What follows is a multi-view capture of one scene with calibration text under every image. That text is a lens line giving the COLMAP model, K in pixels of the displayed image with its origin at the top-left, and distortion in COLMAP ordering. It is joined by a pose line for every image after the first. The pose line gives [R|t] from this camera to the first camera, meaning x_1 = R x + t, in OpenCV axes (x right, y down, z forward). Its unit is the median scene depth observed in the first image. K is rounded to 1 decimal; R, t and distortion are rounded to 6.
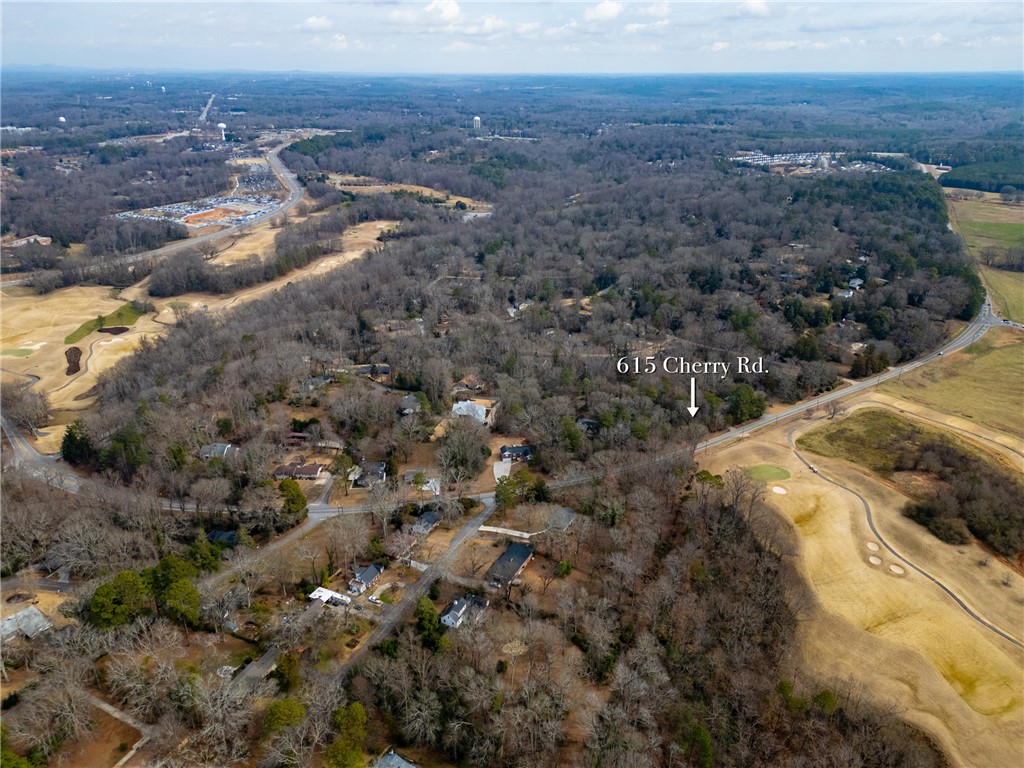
lens RADIAL K [[726.7, 0, 518.9], [0, 726.7, 365.4], [0, 0, 1]] dist [0.073765, -0.060364]
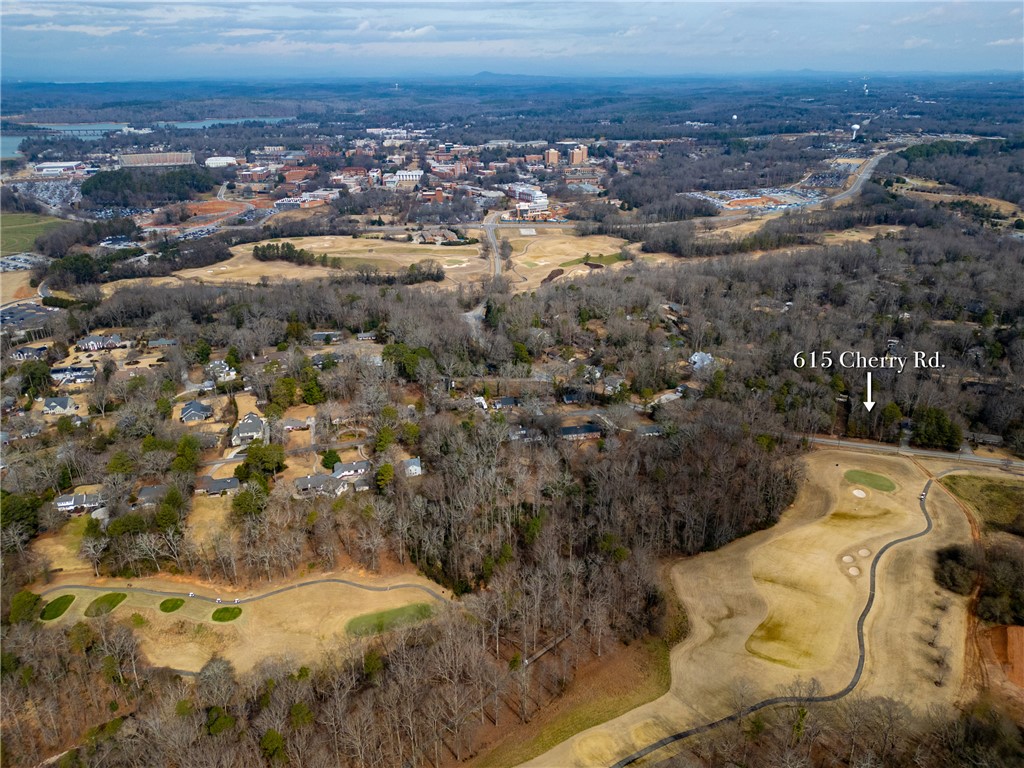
lens RADIAL K [[726.7, 0, 517.6], [0, 726.7, 389.0], [0, 0, 1]] dist [0.073765, -0.060364]
pose [[0.633700, 0.302535, -0.711967, 0.724767], [-0.285730, 0.946811, 0.148007, 0.019080], [0.718876, 0.109638, 0.686438, -0.039533]]
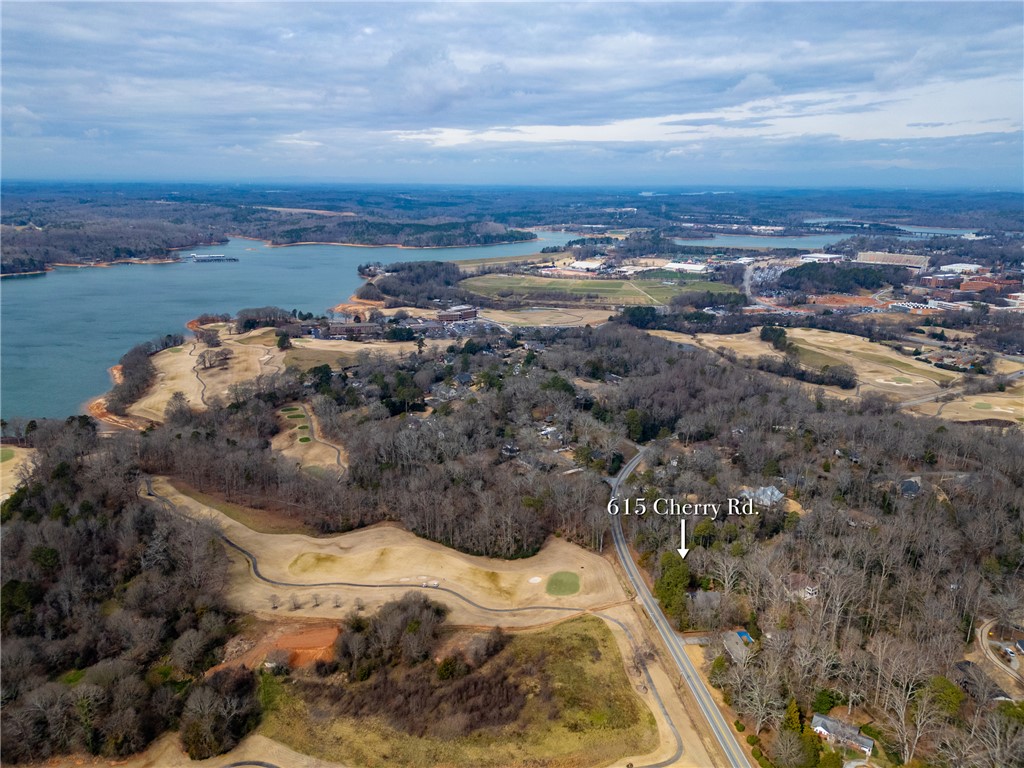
lens RADIAL K [[726.7, 0, 506.9], [0, 726.7, 384.4], [0, 0, 1]] dist [0.073765, -0.060364]
pose [[-0.463787, 0.233800, -0.854541, 1.160768], [-0.339955, 0.843750, 0.415352, -0.458927], [0.818127, 0.483140, -0.311838, 1.140366]]
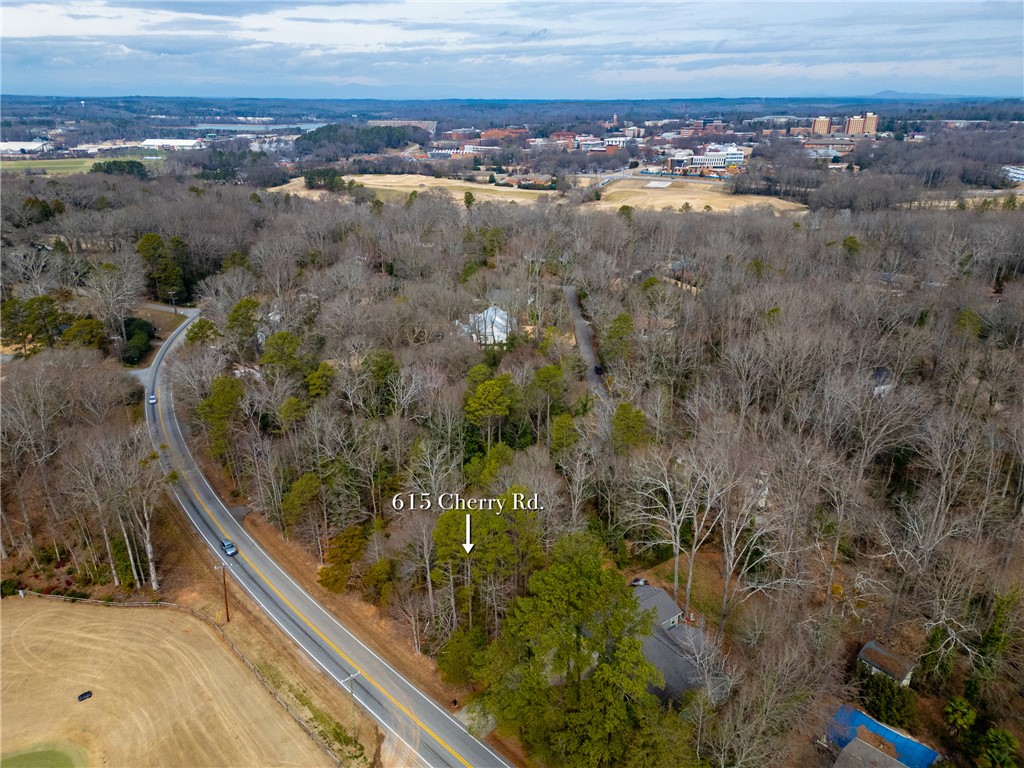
lens RADIAL K [[726.7, 0, 514.3], [0, 726.7, 386.3], [0, 0, 1]] dist [0.073765, -0.060364]
pose [[0.185336, 0.354191, -0.916624, 0.499936], [-0.371284, 0.888881, 0.268399, -0.051510], [0.909834, 0.290584, 0.296247, 1.056877]]
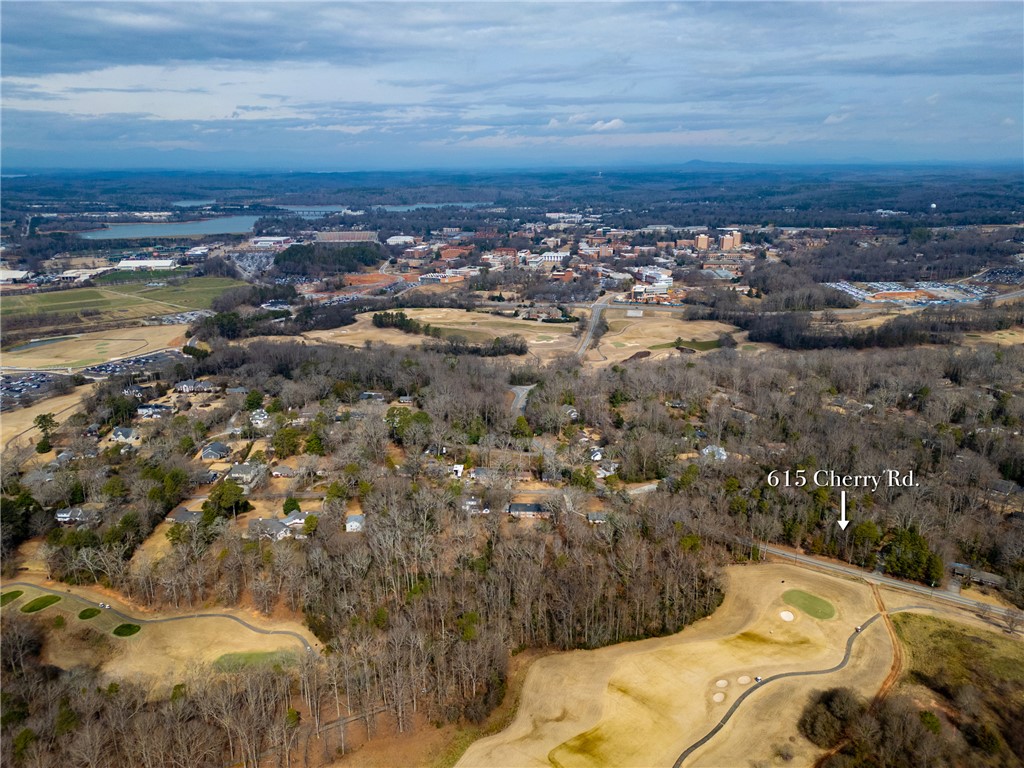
lens RADIAL K [[726.7, 0, 516.5], [0, 726.7, 392.5], [0, 0, 1]] dist [0.073765, -0.060364]
pose [[0.395855, 0.272370, -0.876991, 0.926704], [-0.339447, 0.930763, 0.135851, -0.091908], [0.853272, 0.243915, 0.460903, 0.239160]]
